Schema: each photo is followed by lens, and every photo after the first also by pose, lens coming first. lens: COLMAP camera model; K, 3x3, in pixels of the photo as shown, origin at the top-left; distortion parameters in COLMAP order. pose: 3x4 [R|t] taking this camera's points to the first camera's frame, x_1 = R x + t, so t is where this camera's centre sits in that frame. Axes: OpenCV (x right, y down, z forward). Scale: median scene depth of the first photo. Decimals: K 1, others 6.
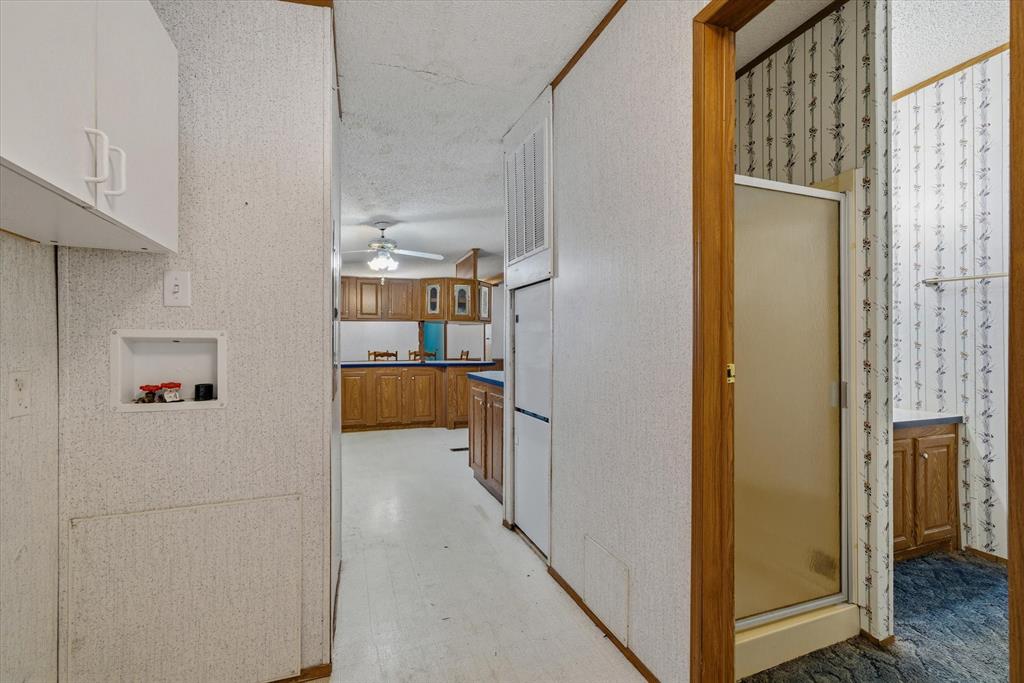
lens RADIAL K [[465.7, 0, 514.5], [0, 465.7, 343.0], [0, 0, 1]] dist [-0.031183, 0.029143]
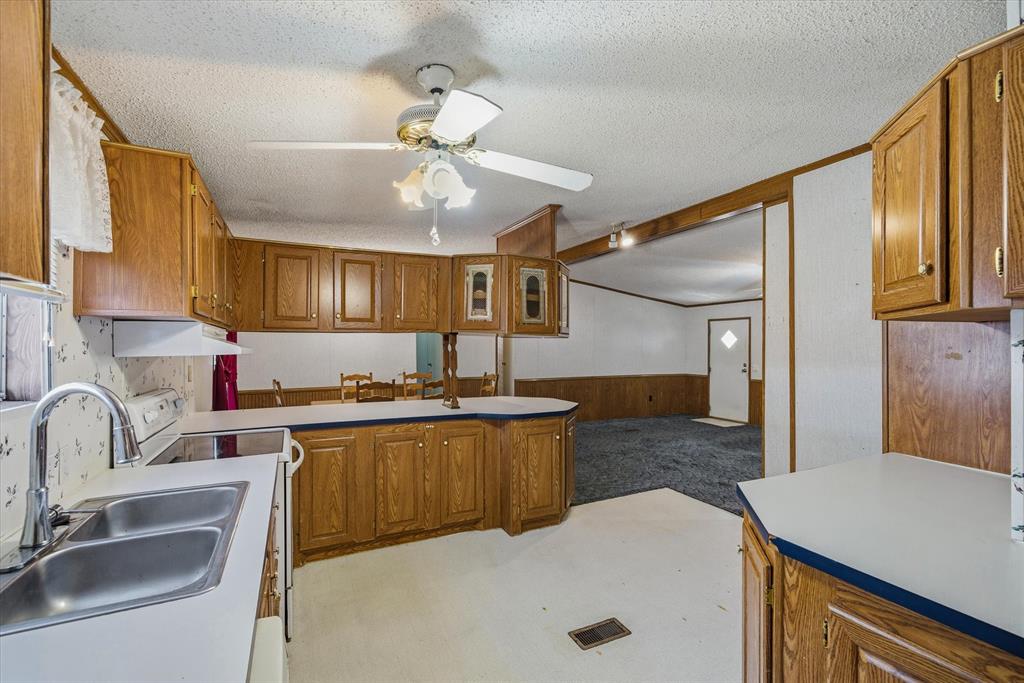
lens RADIAL K [[436.3, 0, 514.0], [0, 436.3, 339.2], [0, 0, 1]] dist [0.000022, 0.000020]
pose [[0.992810, 0.003310, 0.119651, -0.197381], [-0.003209, 0.999994, -0.001038, -0.040488], [-0.119654, 0.000646, 0.992815, 0.490718]]
